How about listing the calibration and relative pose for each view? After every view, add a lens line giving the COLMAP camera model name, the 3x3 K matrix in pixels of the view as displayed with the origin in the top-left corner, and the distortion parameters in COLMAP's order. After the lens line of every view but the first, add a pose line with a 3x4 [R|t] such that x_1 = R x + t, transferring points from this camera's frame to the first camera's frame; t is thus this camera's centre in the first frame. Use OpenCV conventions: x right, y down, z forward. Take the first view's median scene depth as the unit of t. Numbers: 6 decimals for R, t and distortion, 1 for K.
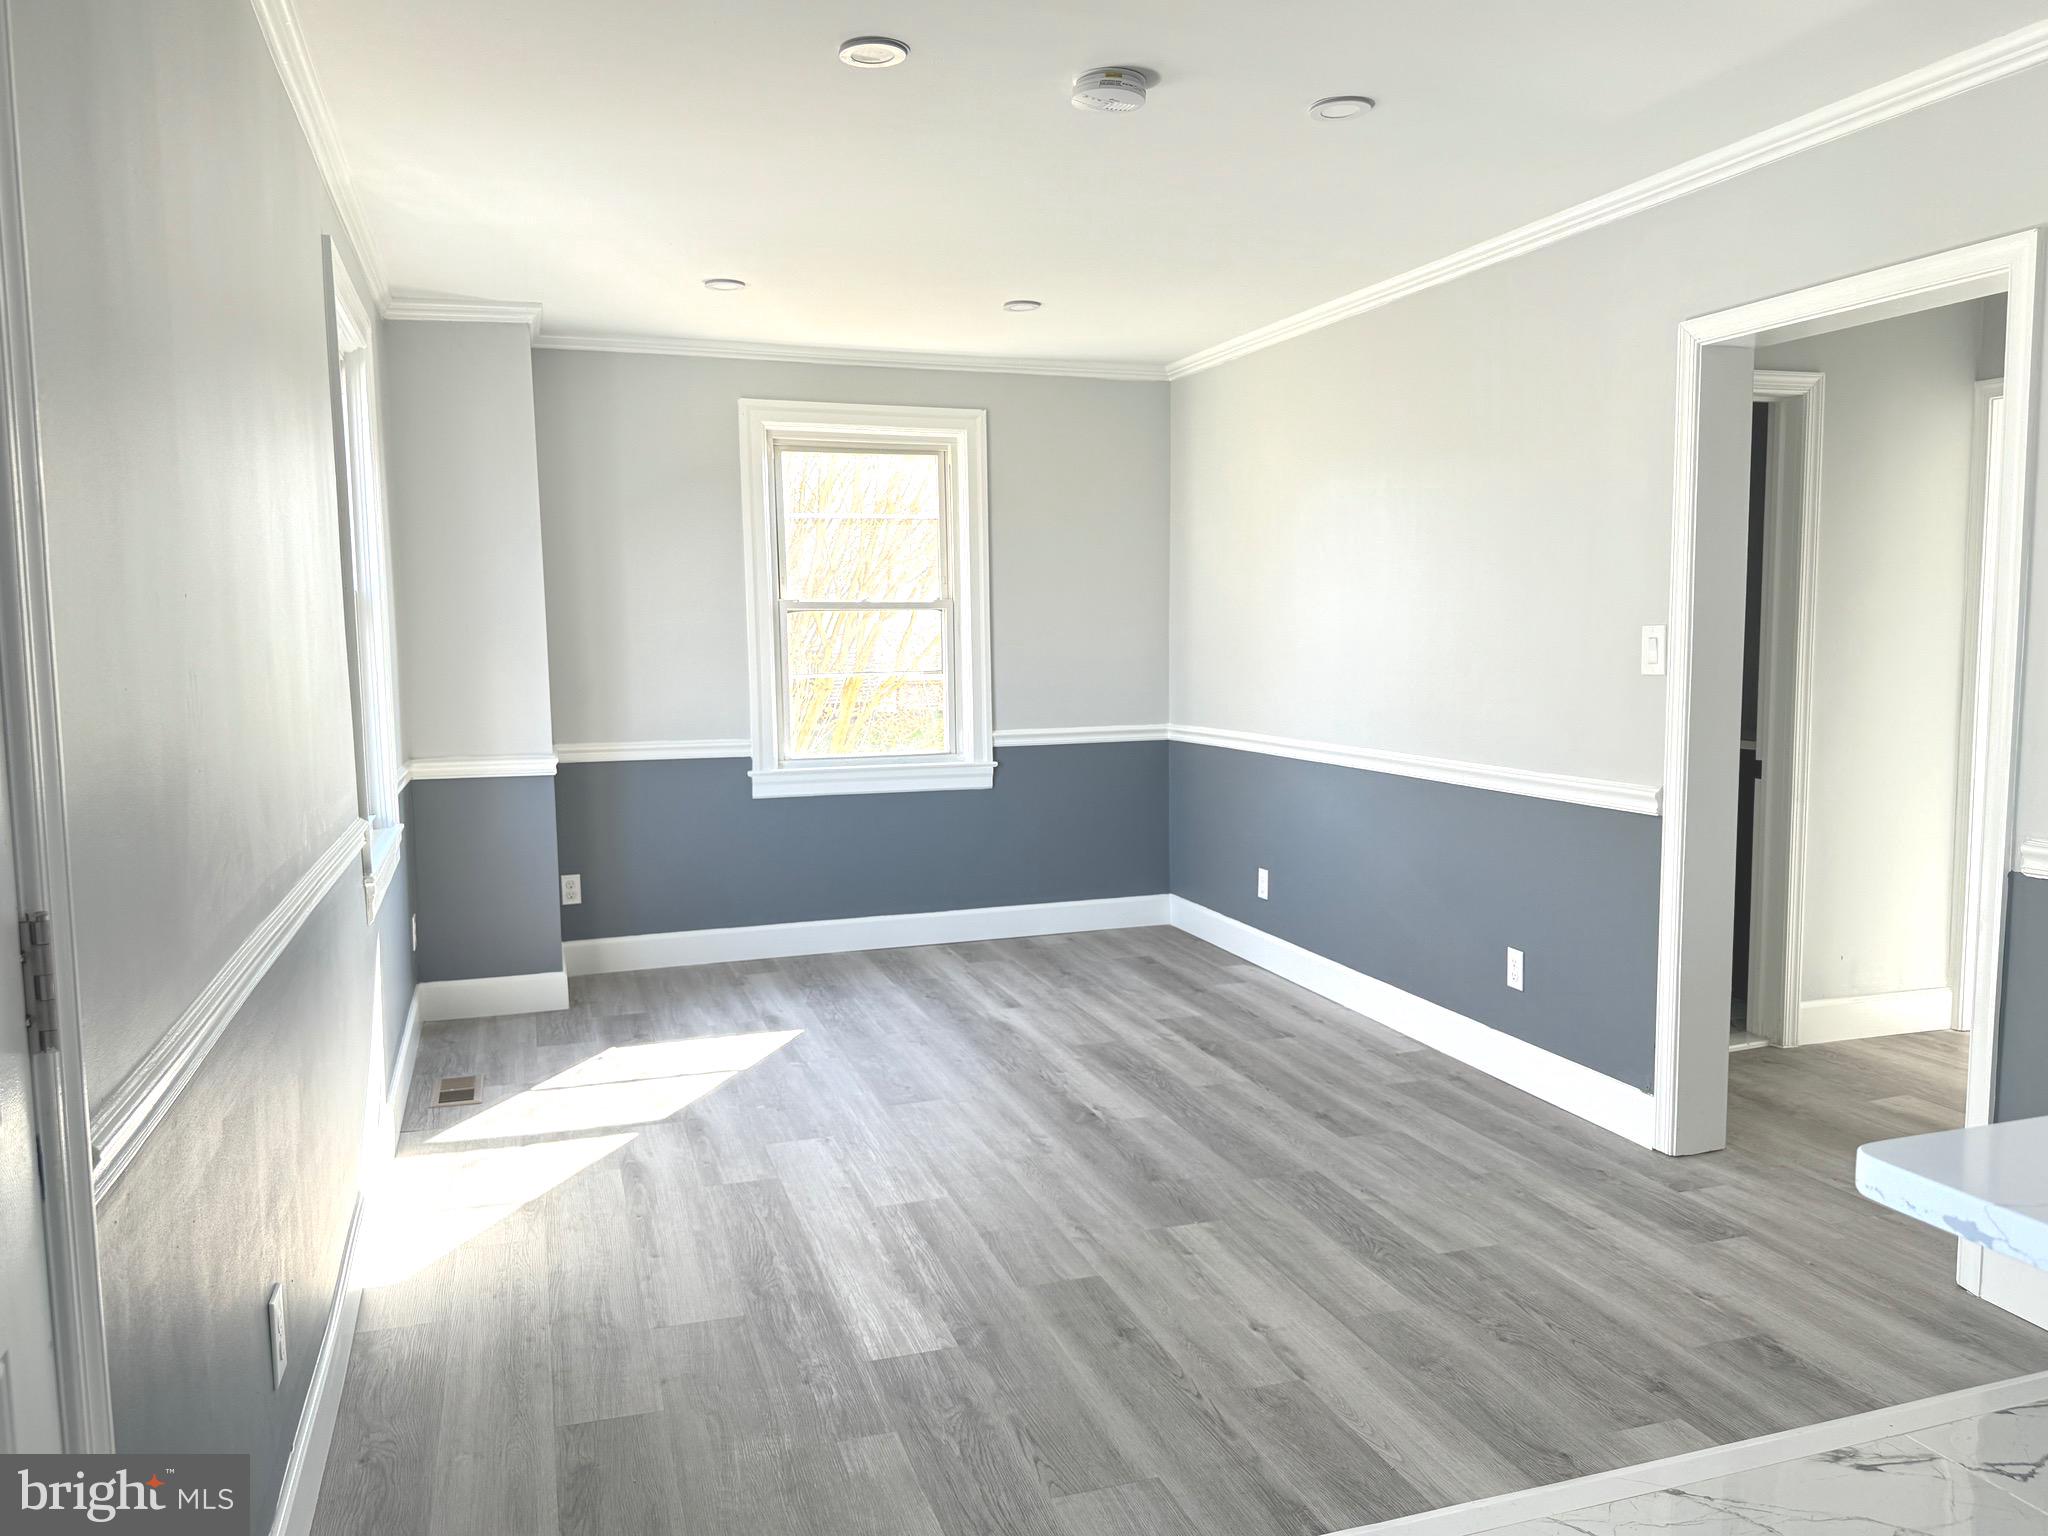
lens RADIAL K [[1511.0, 0, 1023.9], [0, 1511.0, 768.1], [0, 0, 1]] dist [0.000781, -0.019692]
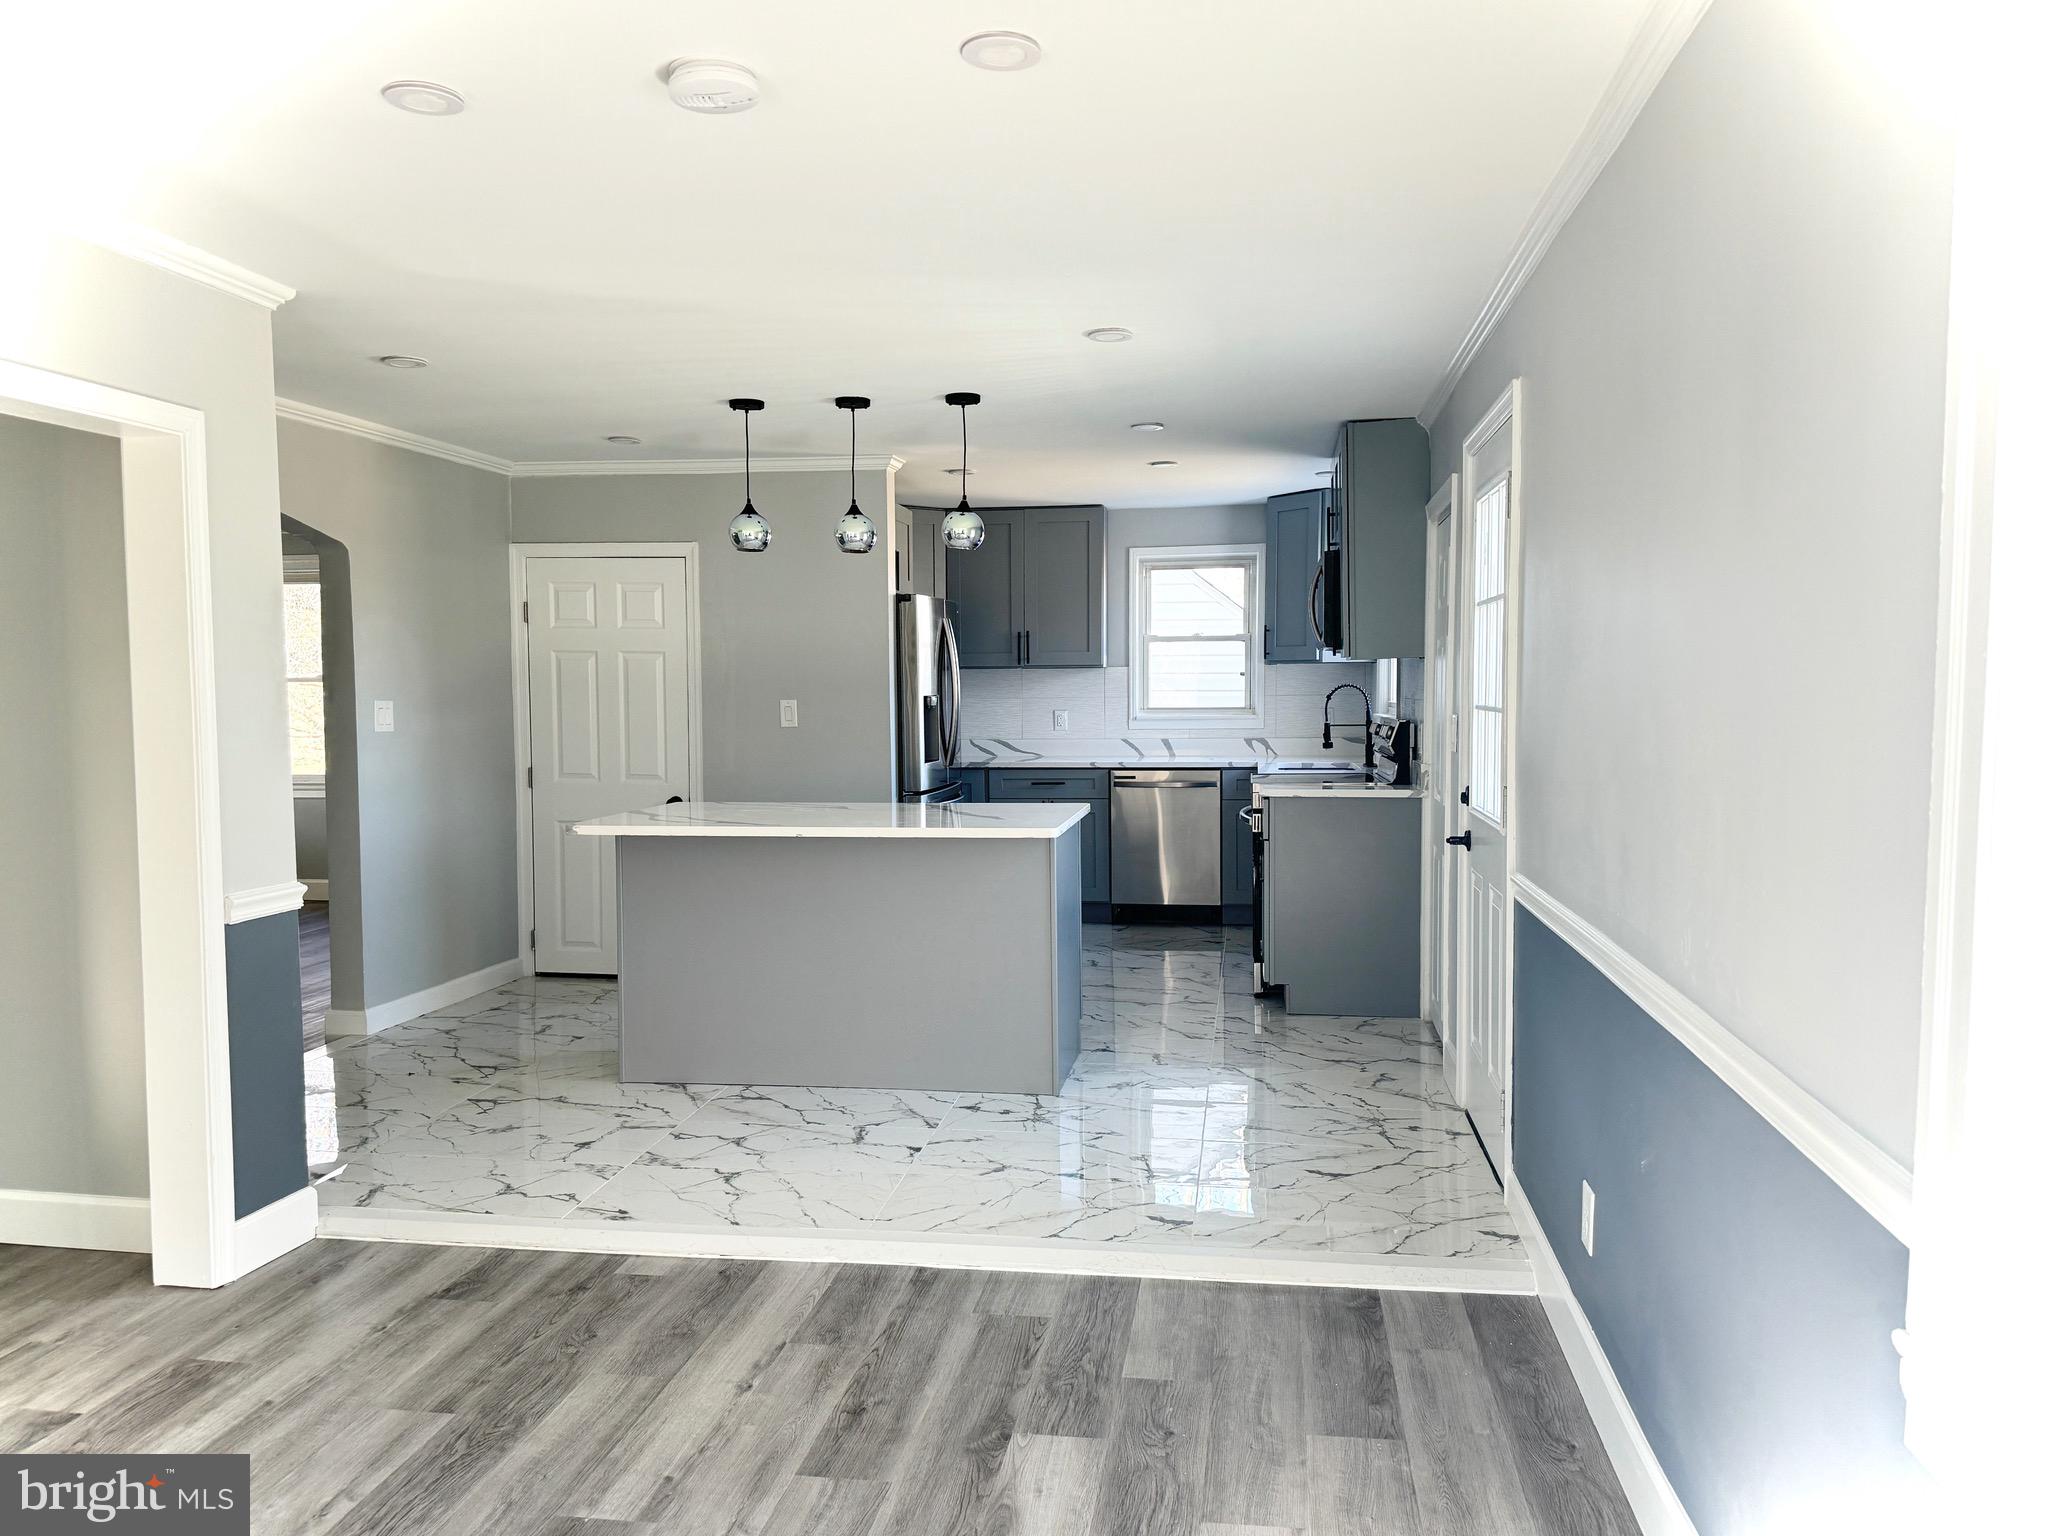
lens RADIAL K [[1511.0, 0, 1032.9], [0, 1511.0, 766.5], [0, 0, 1]] dist [0.000781, -0.019692]
pose [[-0.890575, -0.006481, 0.454790, -0.511483], [0.061021, 0.989157, 0.133587, -0.188860], [-0.450725, 0.146721, -0.880523, 1.824011]]
